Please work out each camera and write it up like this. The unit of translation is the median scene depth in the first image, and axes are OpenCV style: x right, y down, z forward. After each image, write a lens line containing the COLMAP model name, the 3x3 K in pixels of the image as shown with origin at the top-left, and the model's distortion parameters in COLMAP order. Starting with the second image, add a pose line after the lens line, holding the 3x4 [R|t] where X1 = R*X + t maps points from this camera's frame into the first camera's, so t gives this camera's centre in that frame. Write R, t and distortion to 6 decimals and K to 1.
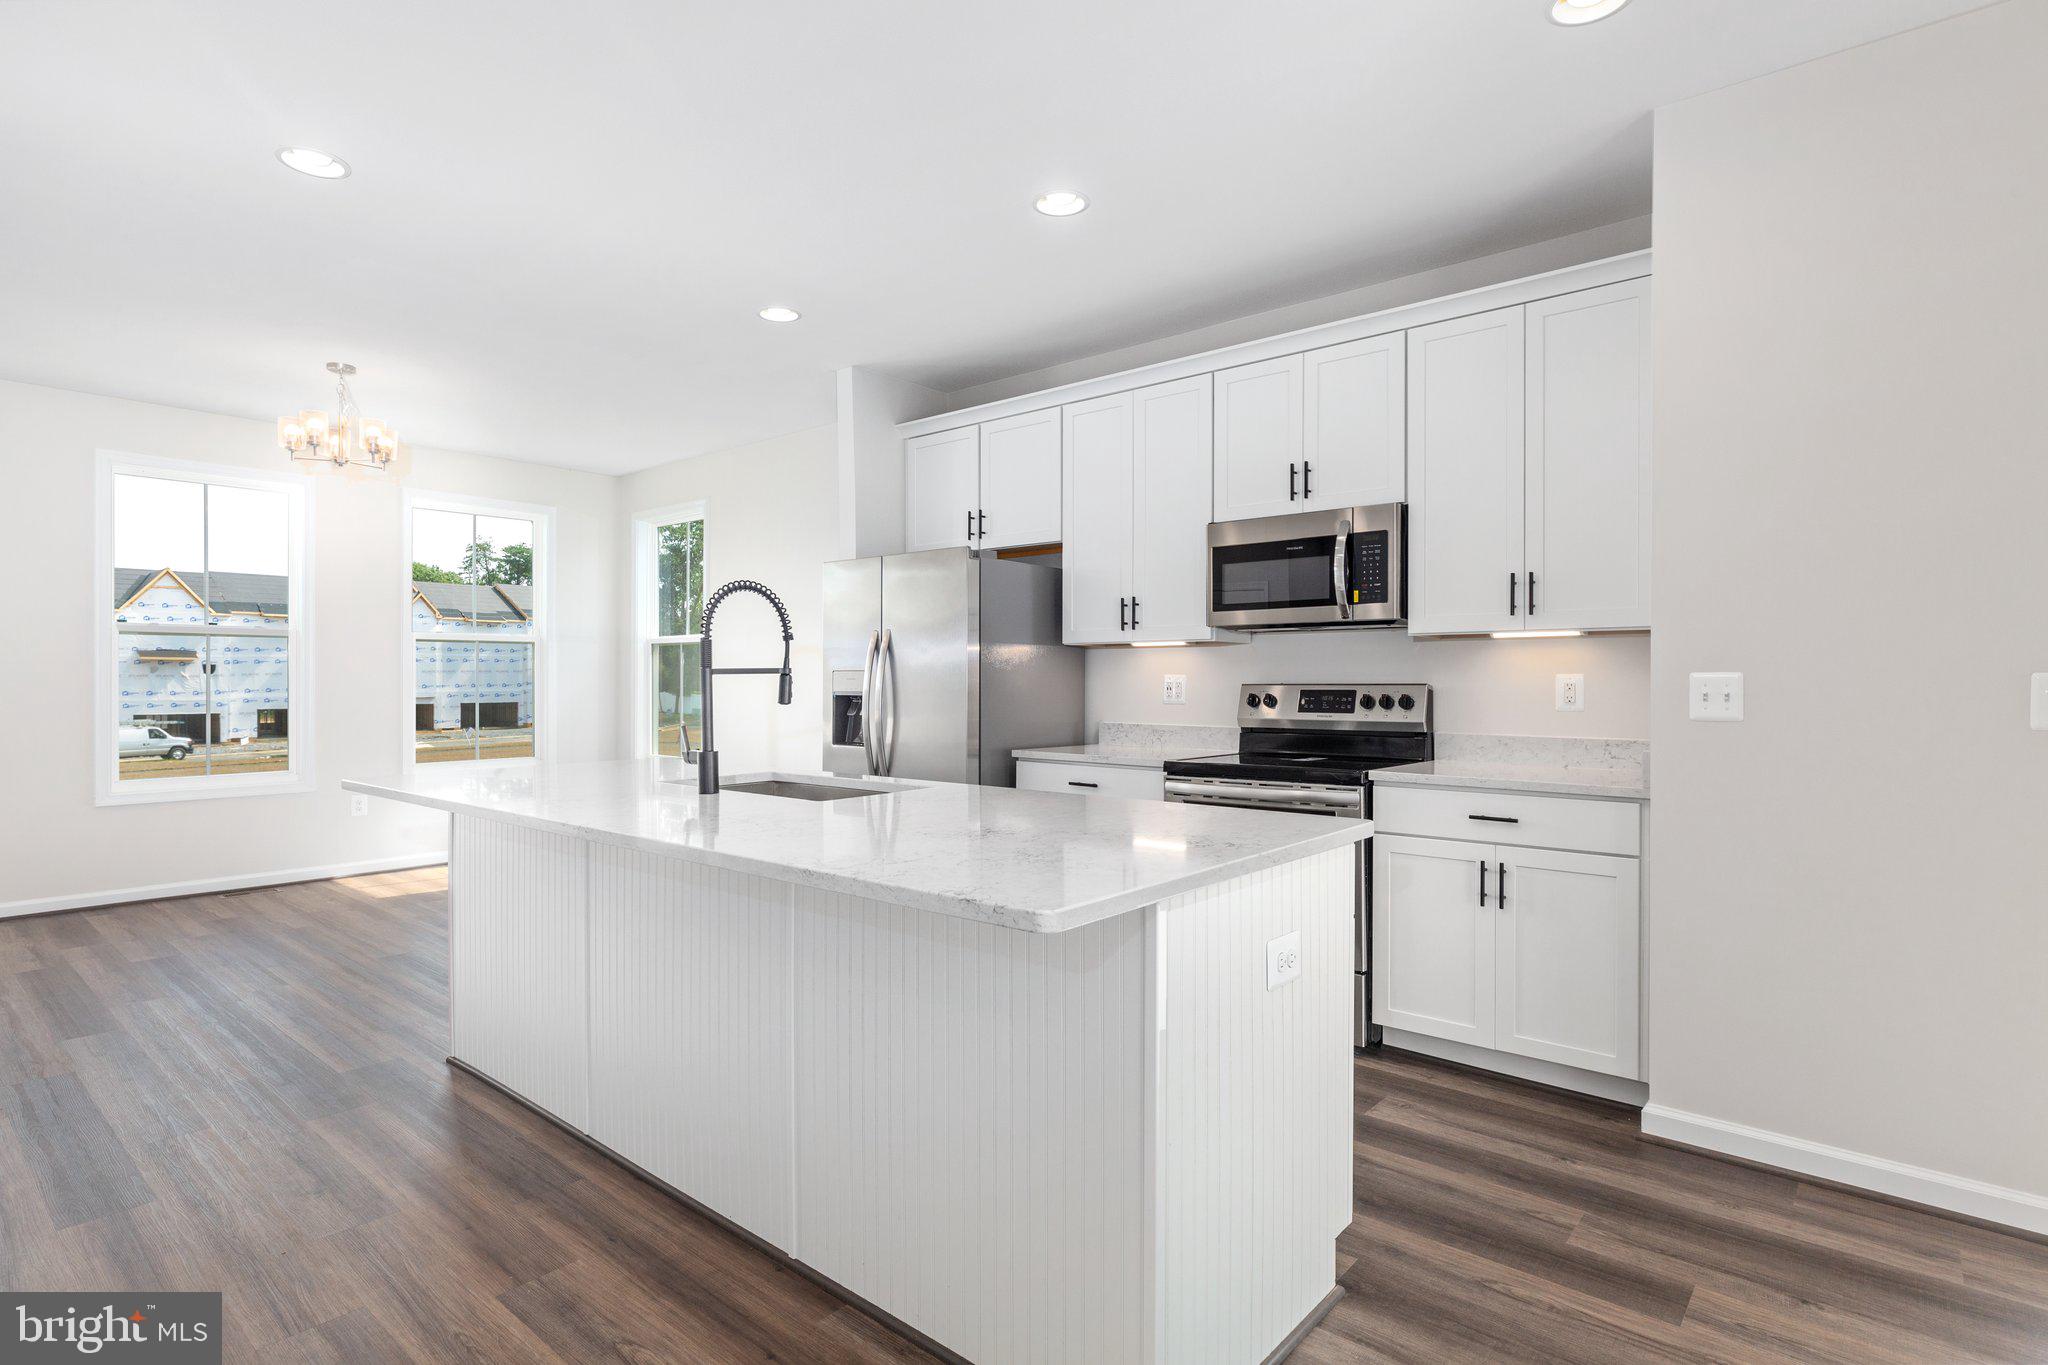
lens RADIAL K [[1031.9, 0, 1024.0], [0, 1031.9, 682.5], [0, 0, 1]] dist [-0.001269, -0.000662]
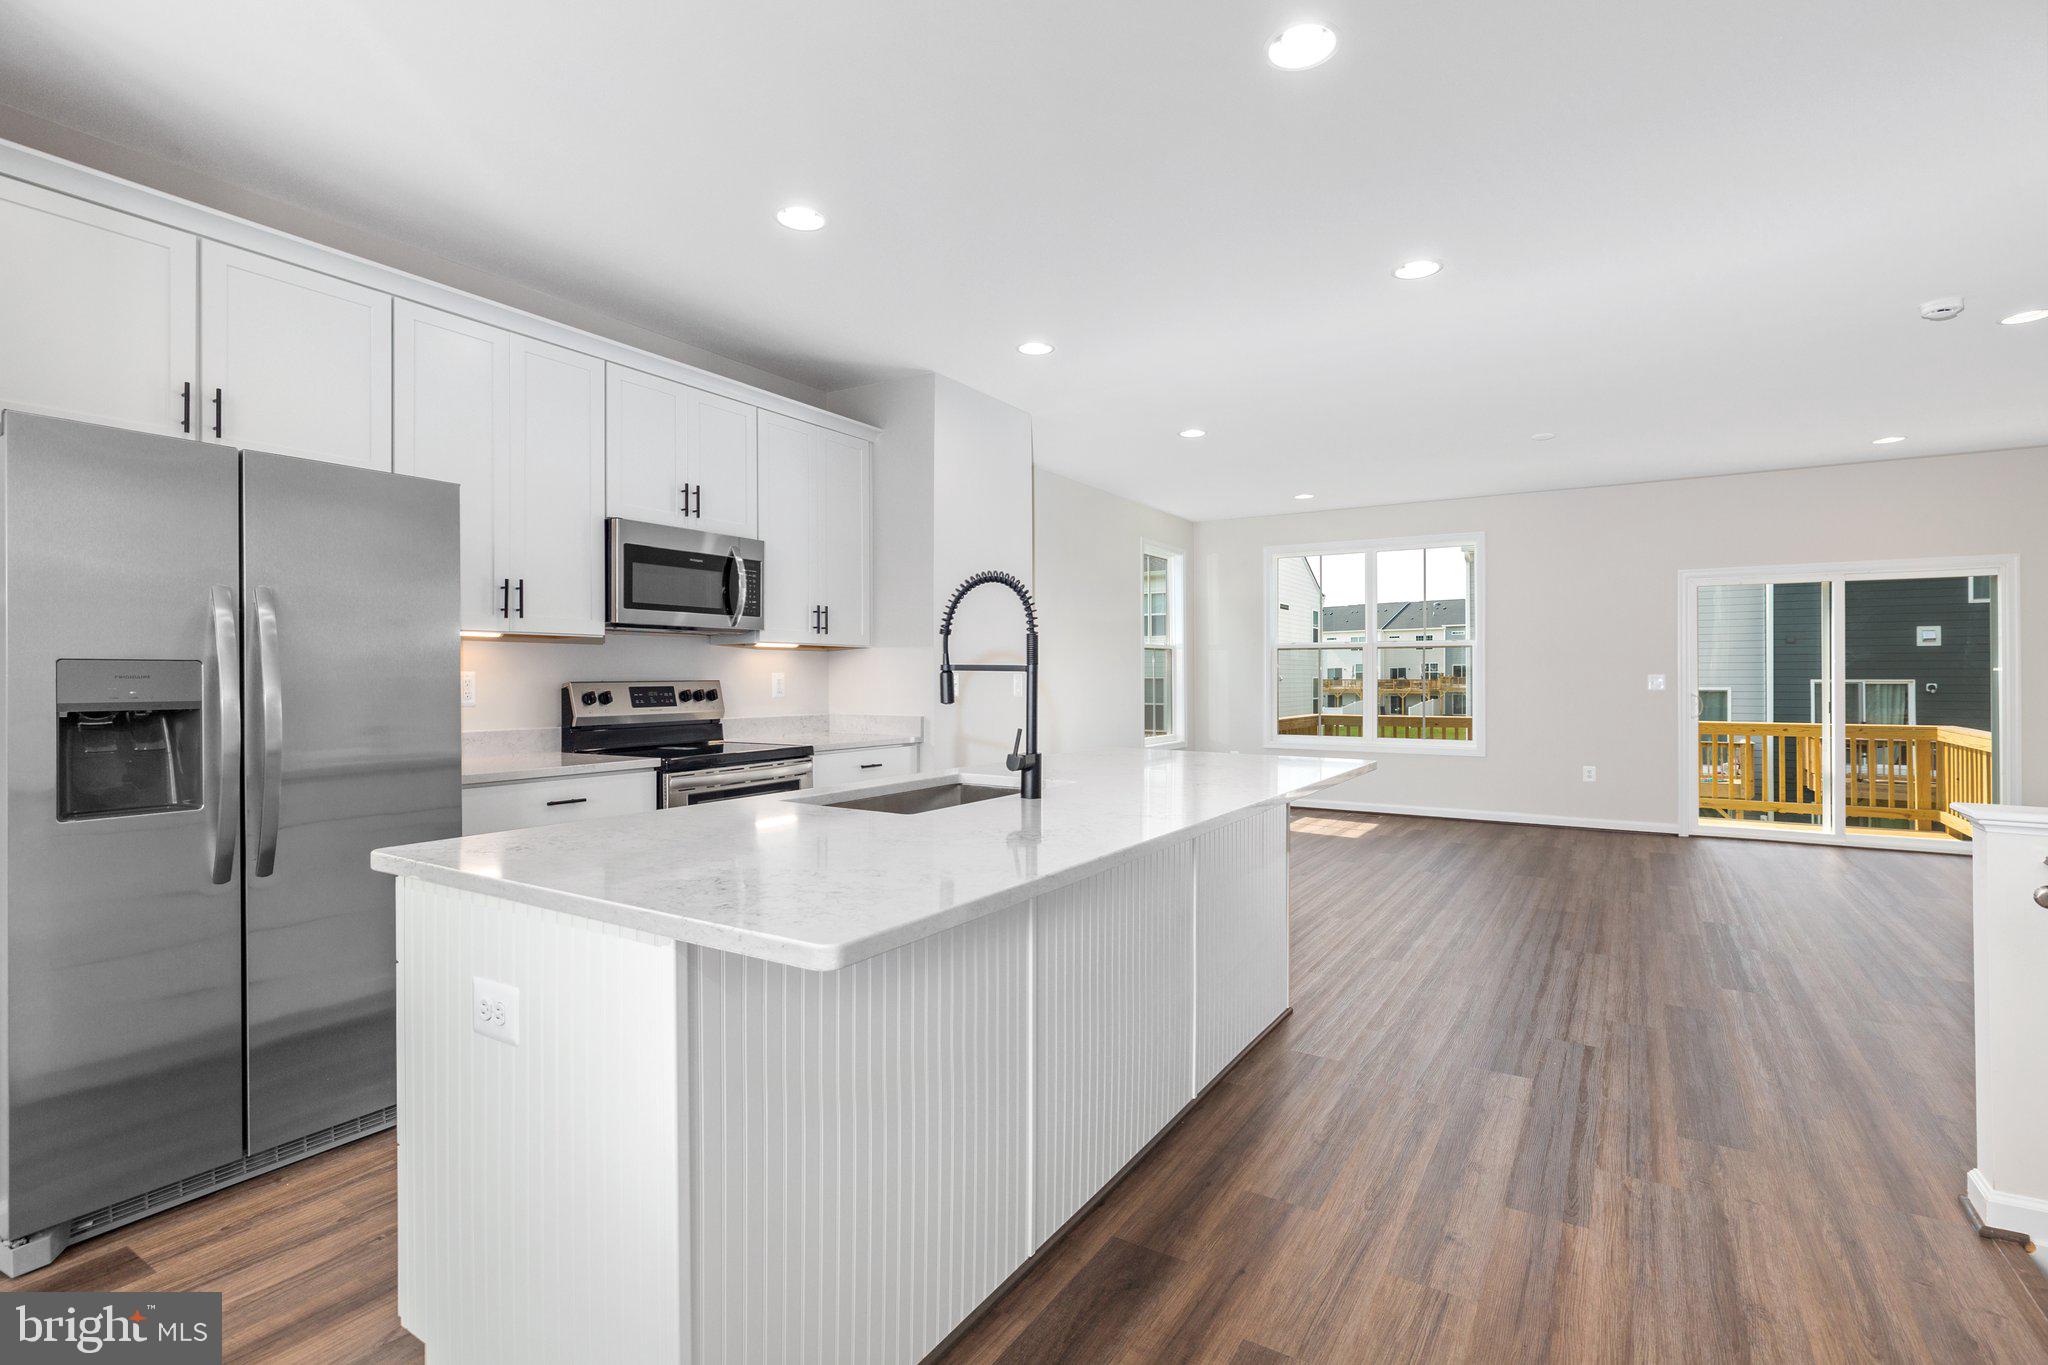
lens RADIAL K [[960.4, 0, 1024.0], [0, 960.4, 682.5], [0, 0, 1]] dist [0.000005, -0.000572]
pose [[-0.145696, -0.006029, 0.989311, -0.781577], [0.002308, 0.999977, 0.006434, -0.002929], [-0.989327, 0.003220, -0.145678, 0.757446]]
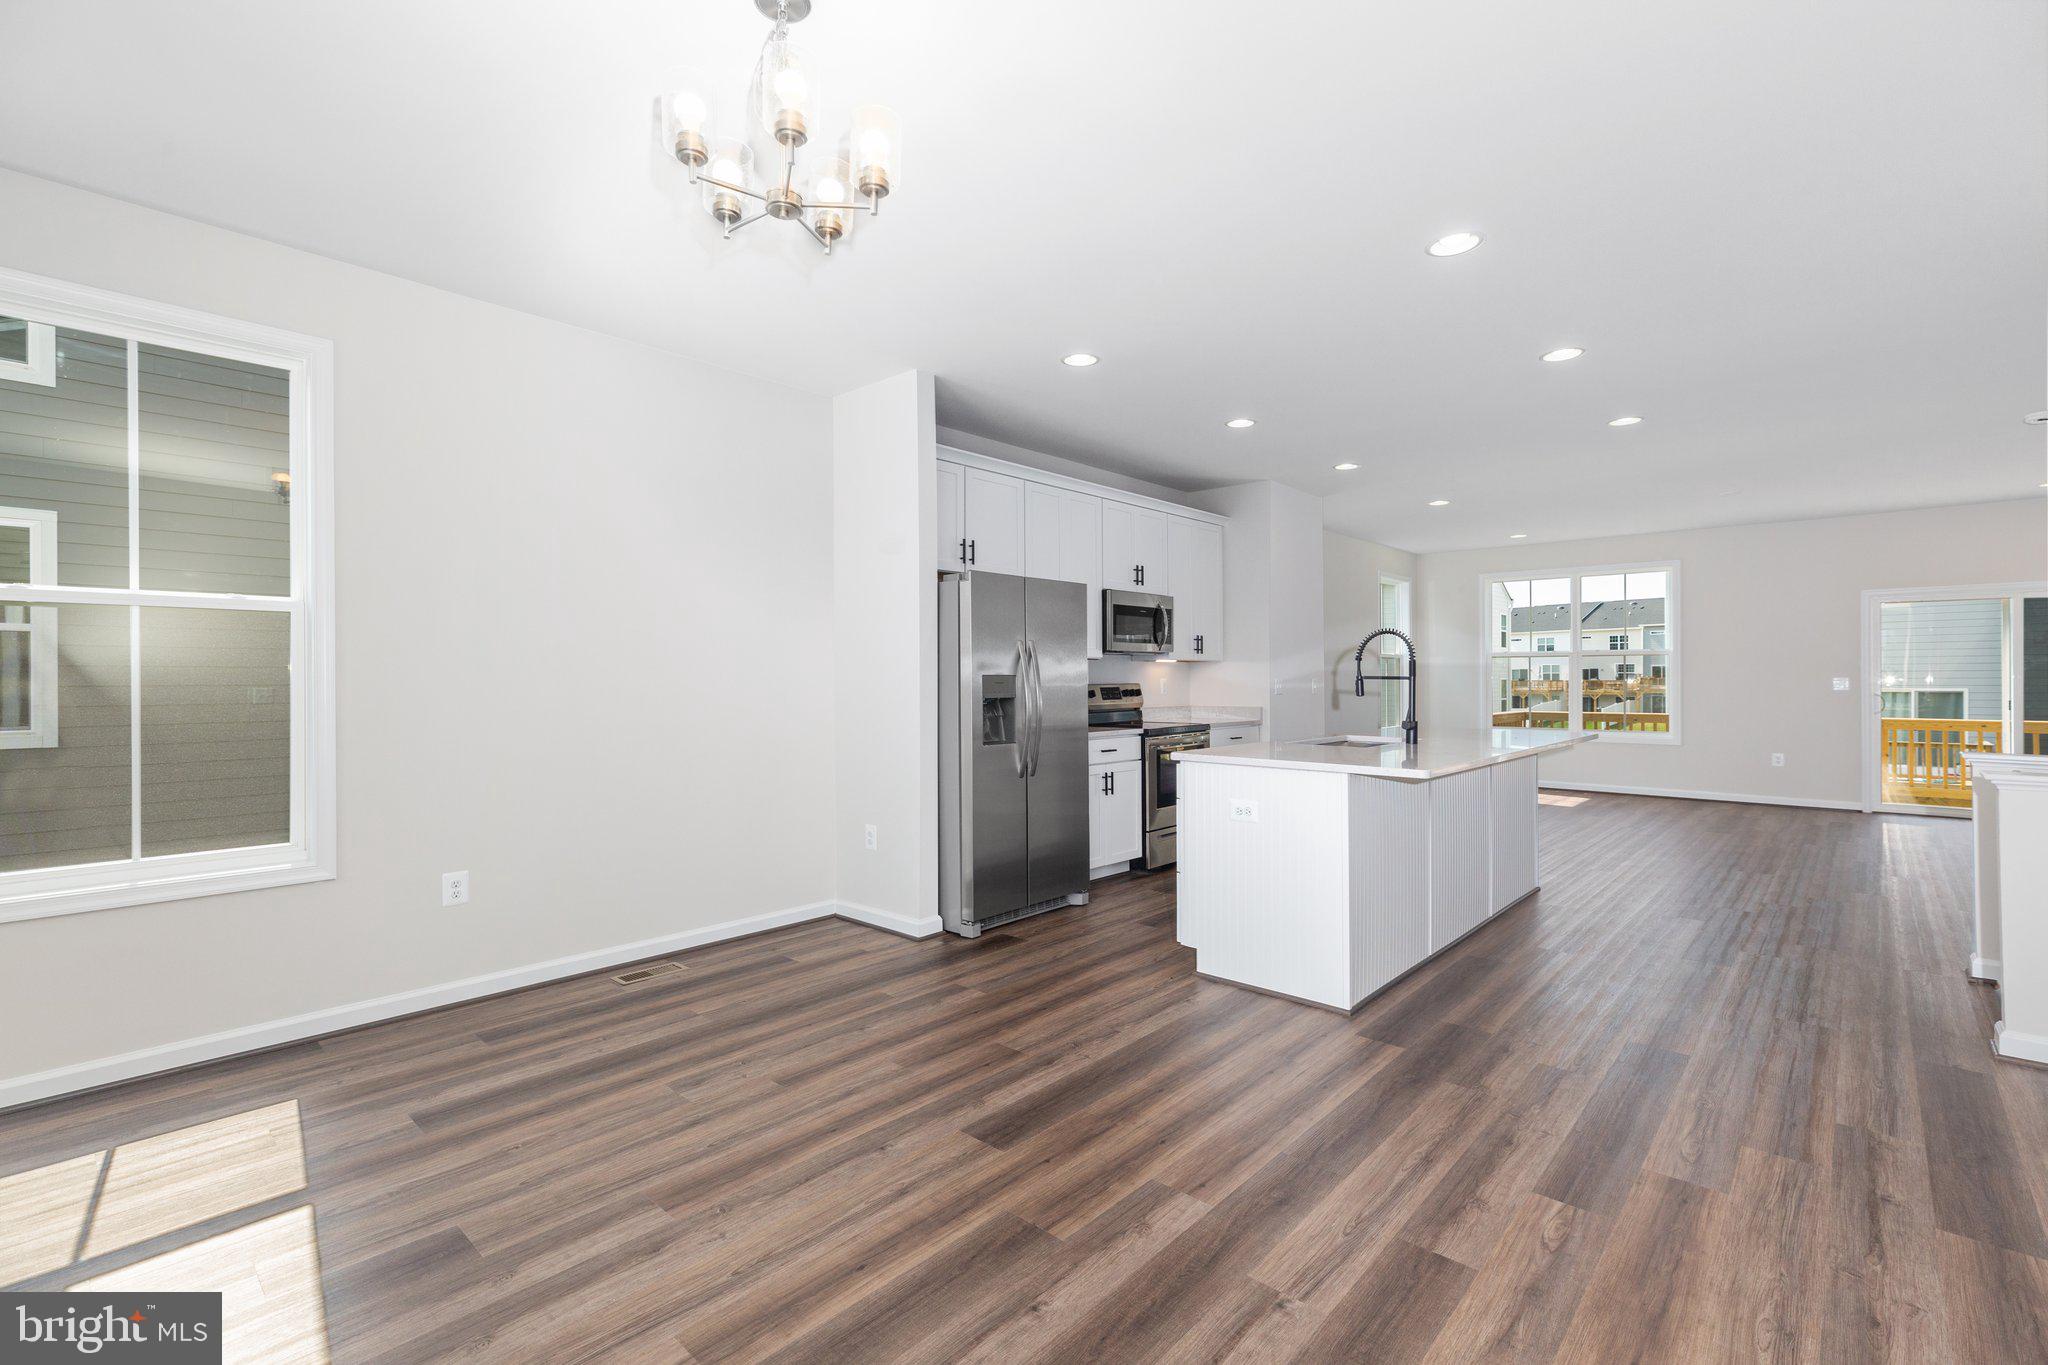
lens RADIAL K [[912.1, 0, 1016.2], [0, 912.1, 677.6], [0, 0, 1]] dist [0.002932, 0.000337]
pose [[0.041583, 0.000451, 0.999135, -1.325386], [0.003966, 0.999992, -0.000617, -0.009686], [-0.999127, 0.003988, 0.041581, 1.101826]]
